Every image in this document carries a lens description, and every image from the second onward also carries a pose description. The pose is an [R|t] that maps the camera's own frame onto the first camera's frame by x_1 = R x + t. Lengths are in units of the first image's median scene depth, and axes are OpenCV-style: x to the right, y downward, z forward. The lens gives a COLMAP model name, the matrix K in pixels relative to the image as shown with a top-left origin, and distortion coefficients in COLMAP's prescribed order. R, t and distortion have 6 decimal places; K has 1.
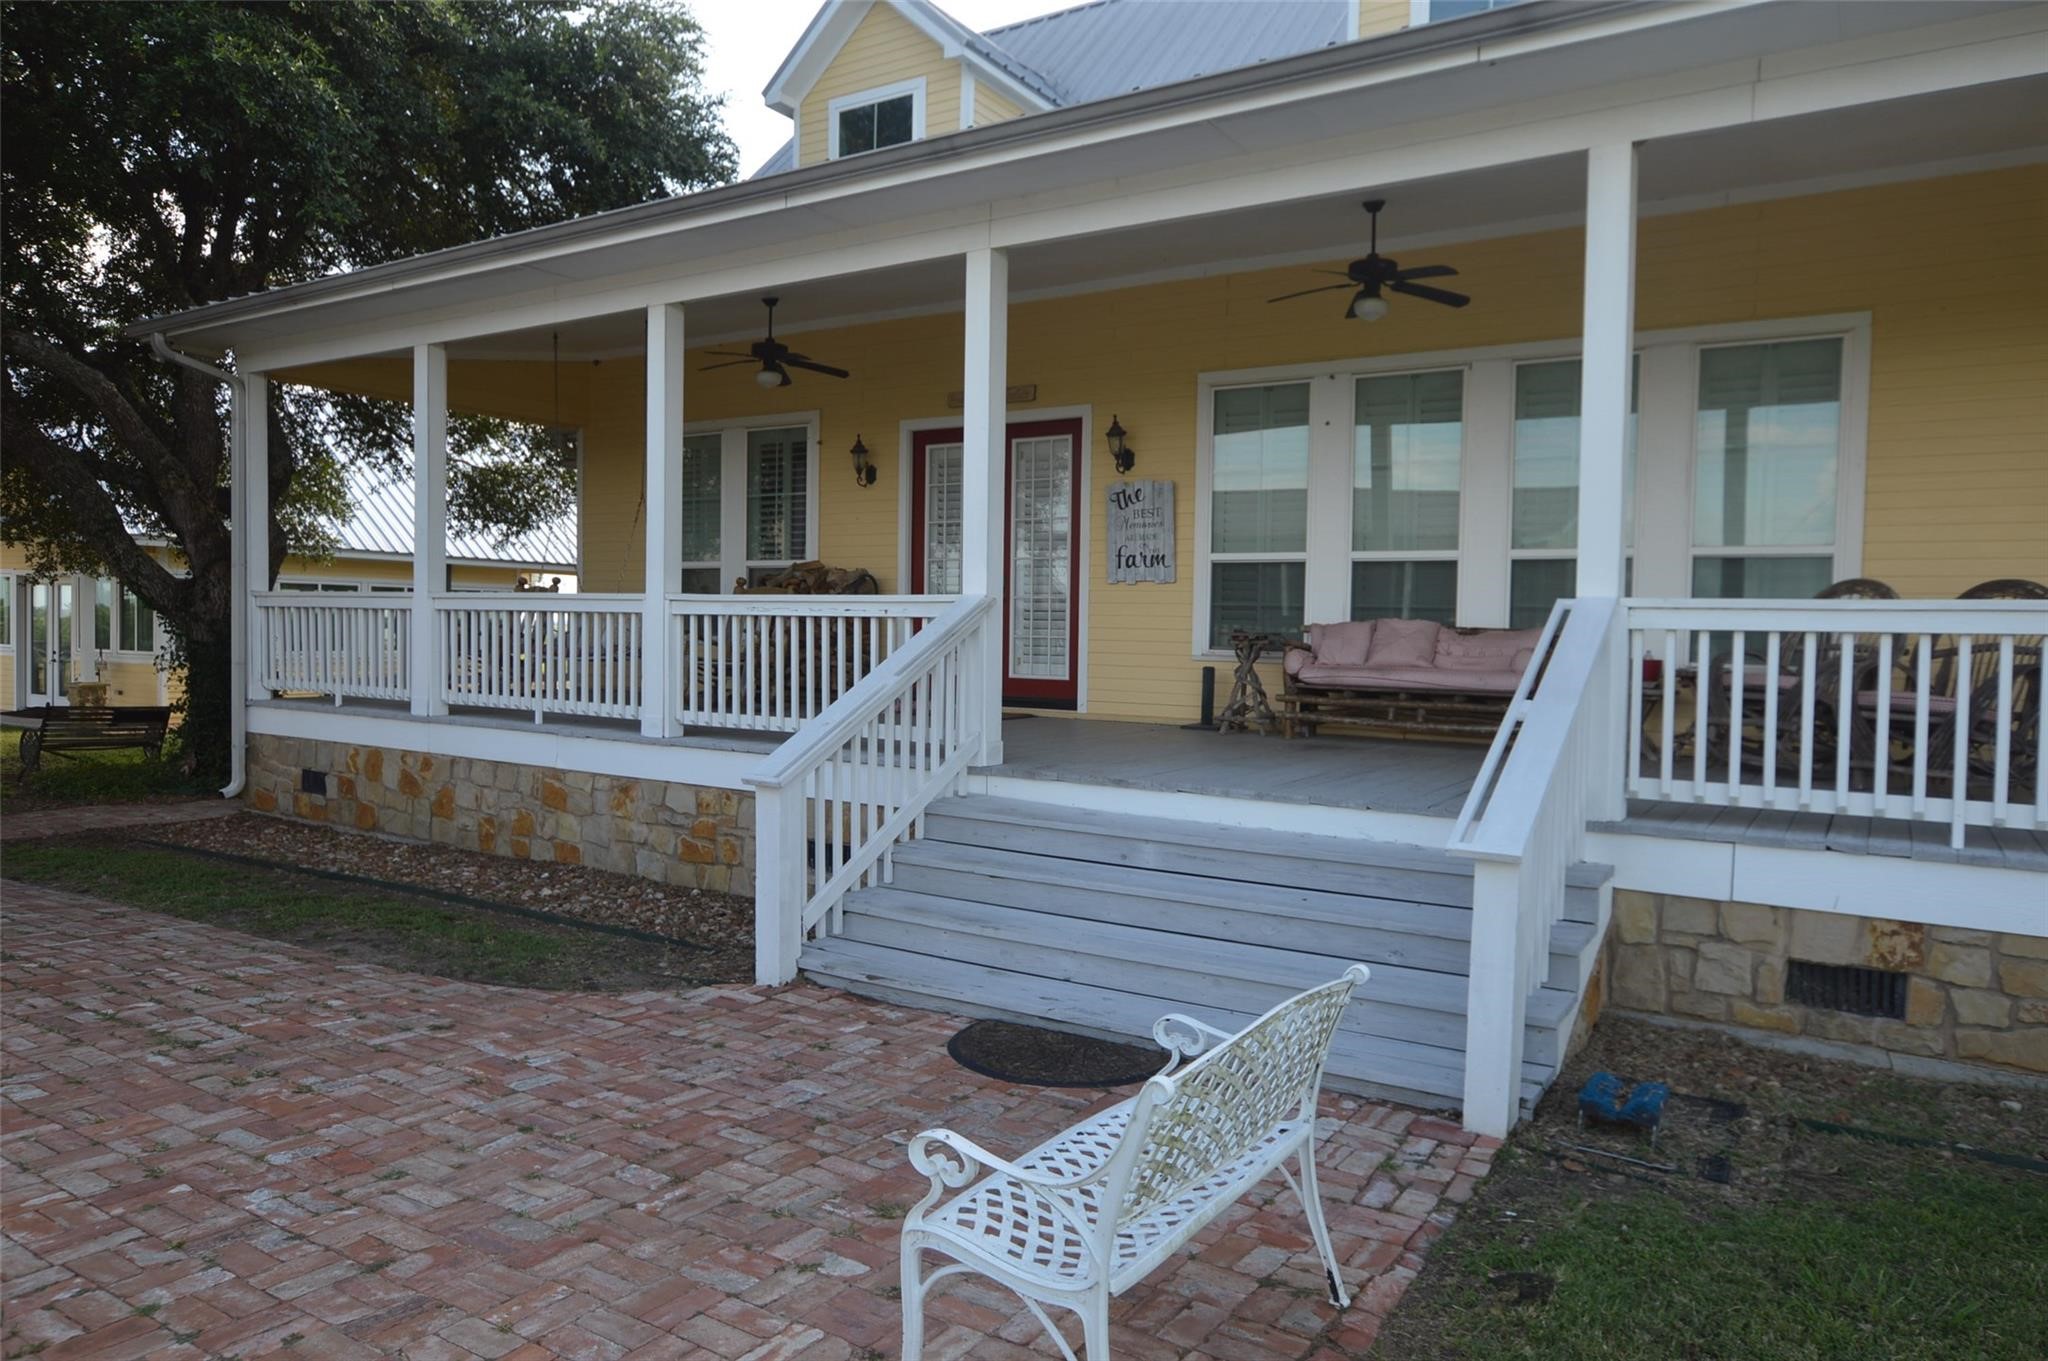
lens RADIAL K [[1279.3, 0, 1035.5], [0, 1279.3, 674.9], [0, 0, 1]] dist [-0.003924, 0.003458]
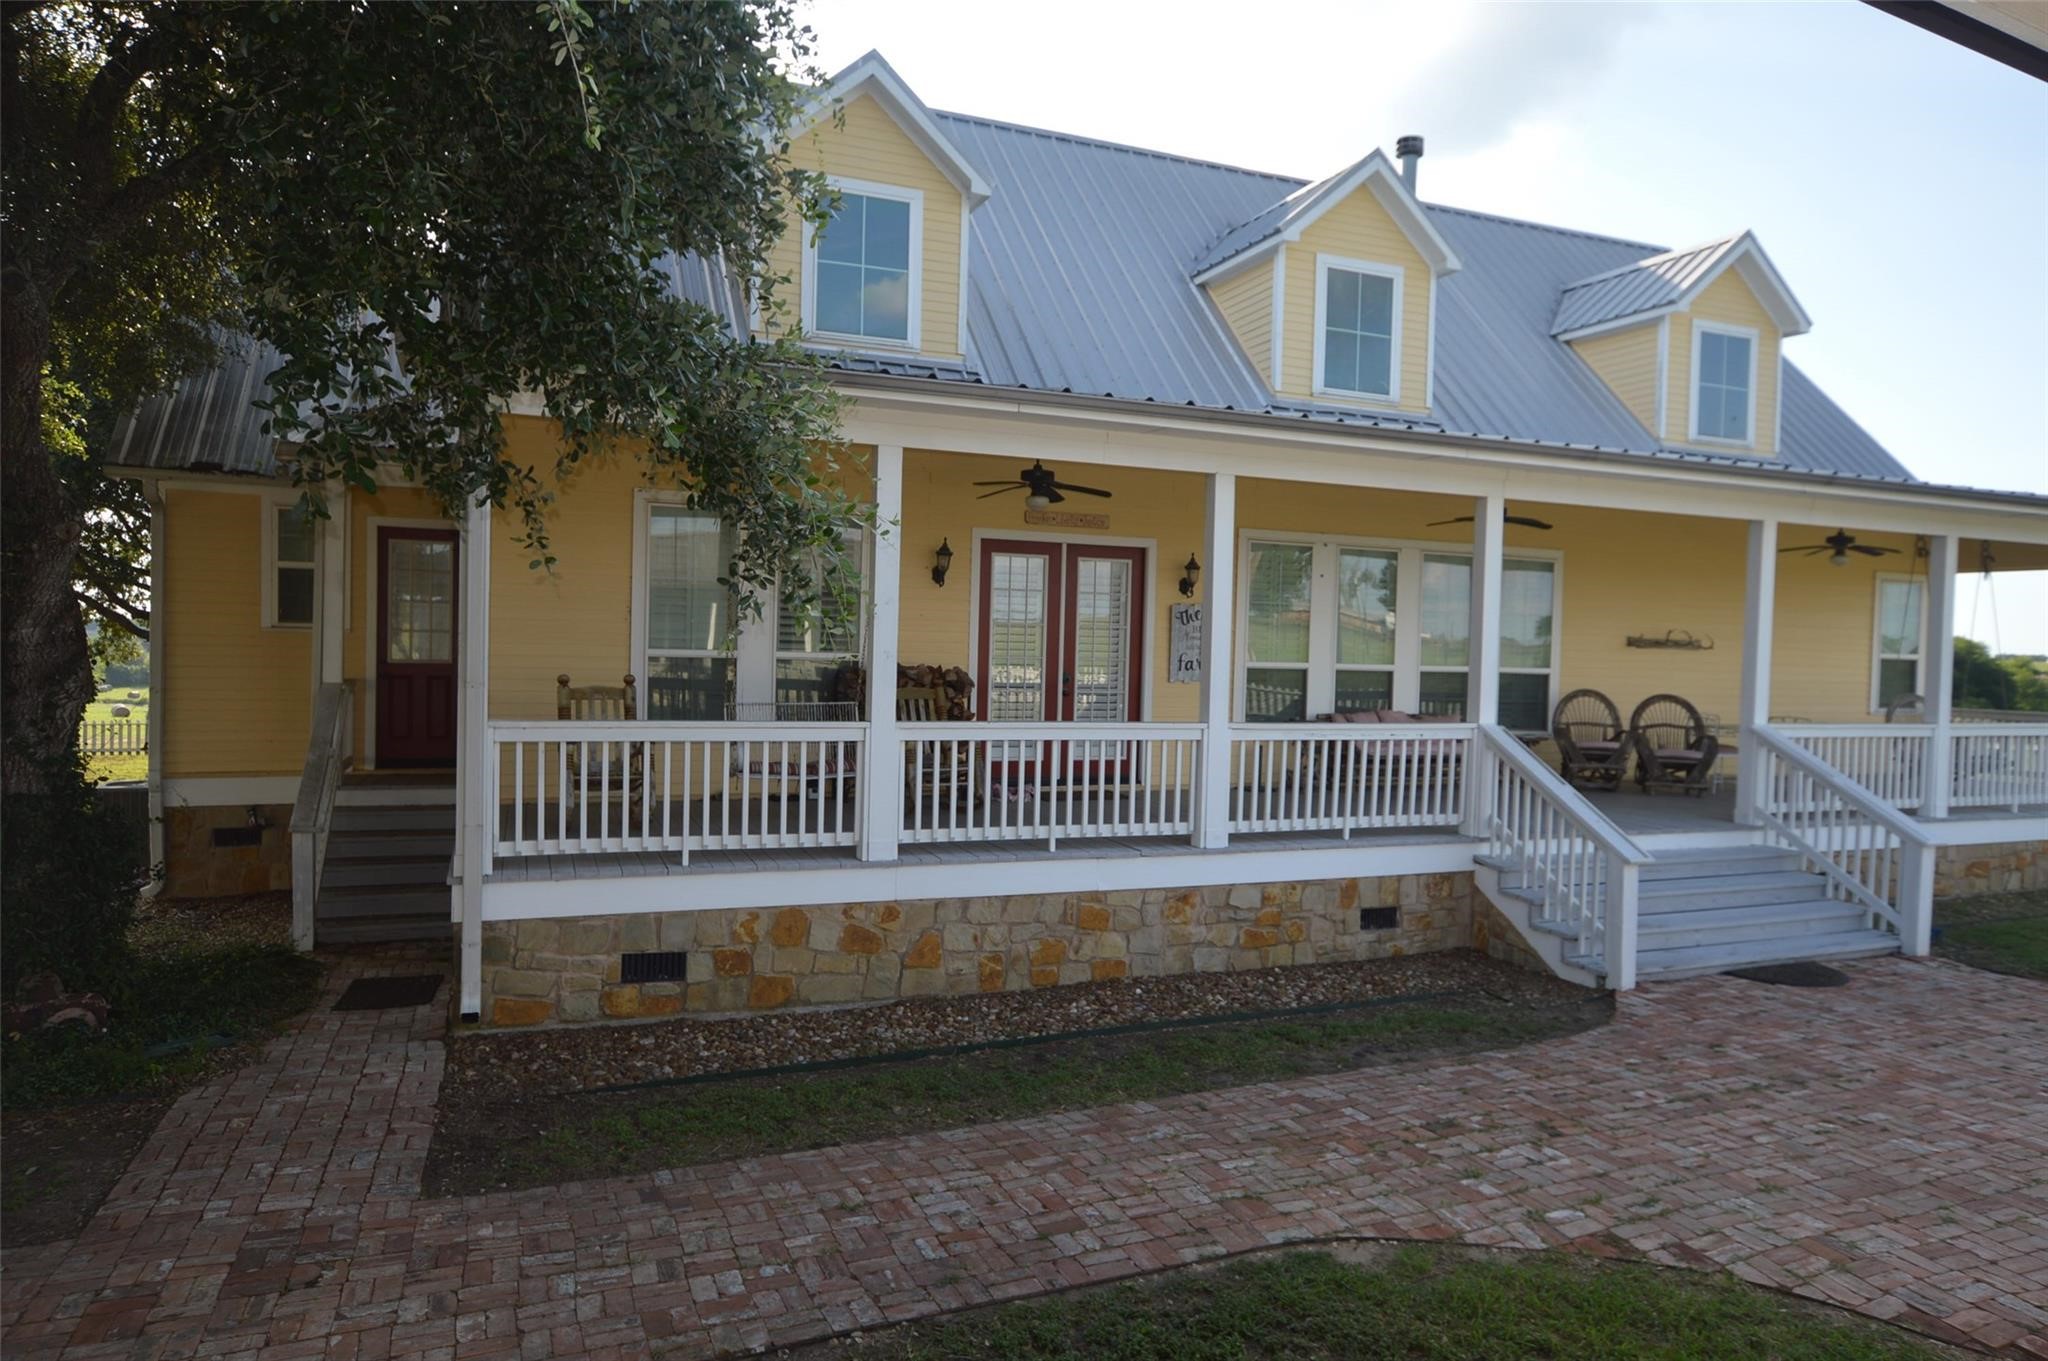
lens RADIAL K [[1279.3, 0, 1038.1], [0, 1279.3, 688.1], [0, 0, 1]] dist [-0.003924, 0.003458]
pose [[0.591709, -0.030825, 0.805562, -1.259185], [0.017028, 0.999524, 0.025739, -0.121860], [-0.805972, -0.001513, 0.591952, 0.428915]]
